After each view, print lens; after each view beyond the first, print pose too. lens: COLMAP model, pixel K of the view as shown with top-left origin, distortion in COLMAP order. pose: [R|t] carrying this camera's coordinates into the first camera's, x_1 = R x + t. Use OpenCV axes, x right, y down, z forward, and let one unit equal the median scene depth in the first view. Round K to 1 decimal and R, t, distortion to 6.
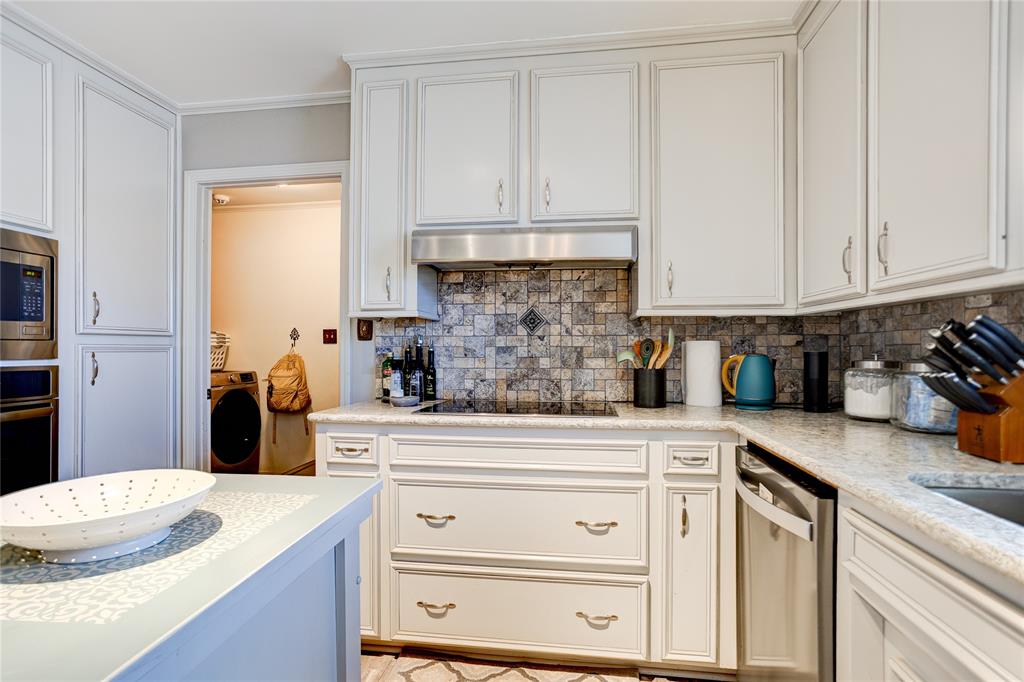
lens RADIAL K [[531.5, 0, 513.7], [0, 531.5, 348.1], [0, 0, 1]] dist [-0.031608, -0.000282]
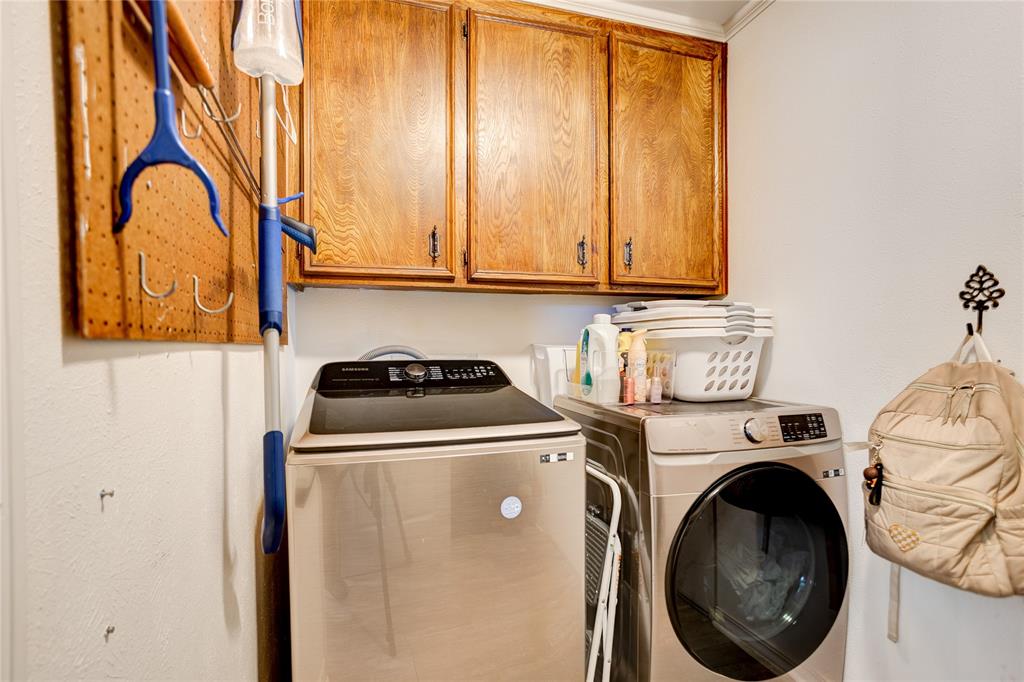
lens RADIAL K [[500.3, 0, 511.2], [0, 500.3, 355.9], [0, 0, 1]] dist [-0.038219, 0.022283]
pose [[0.409541, 0.009919, -0.912238, -0.289101], [0.004107, 0.999911, 0.012716, 0.004079], [0.912283, -0.008954, 0.409463, 0.692400]]
